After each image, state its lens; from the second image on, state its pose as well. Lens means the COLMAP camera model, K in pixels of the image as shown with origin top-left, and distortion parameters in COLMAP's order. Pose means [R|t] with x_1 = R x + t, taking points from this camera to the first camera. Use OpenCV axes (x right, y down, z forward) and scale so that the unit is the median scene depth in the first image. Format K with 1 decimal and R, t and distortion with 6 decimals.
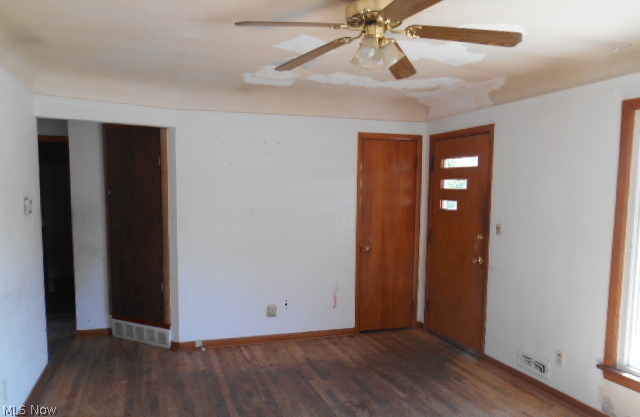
lens RADIAL K [[503.0, 0, 318.5], [0, 503.0, 237.1], [0, 0, 1]] dist [-0.003546, 0.006681]
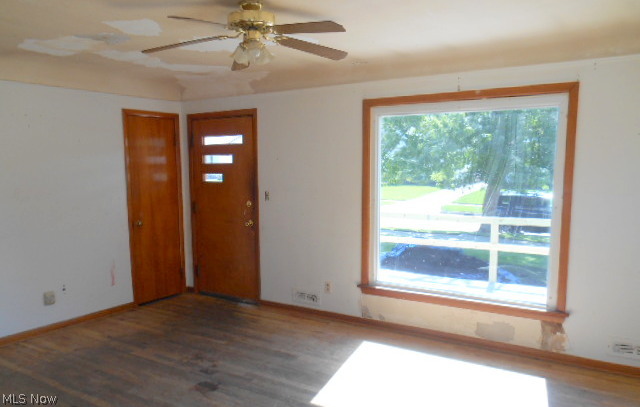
lens RADIAL K [[504.5, 0, 320.4], [0, 504.5, 230.5], [0, 0, 1]] dist [0.001490, 0.003116]
pose [[0.780815, -0.096159, 0.617318, -0.288830], [0.075218, 0.995366, 0.059908, 0.004555], [-0.620218, -0.000344, 0.784429, -0.041496]]
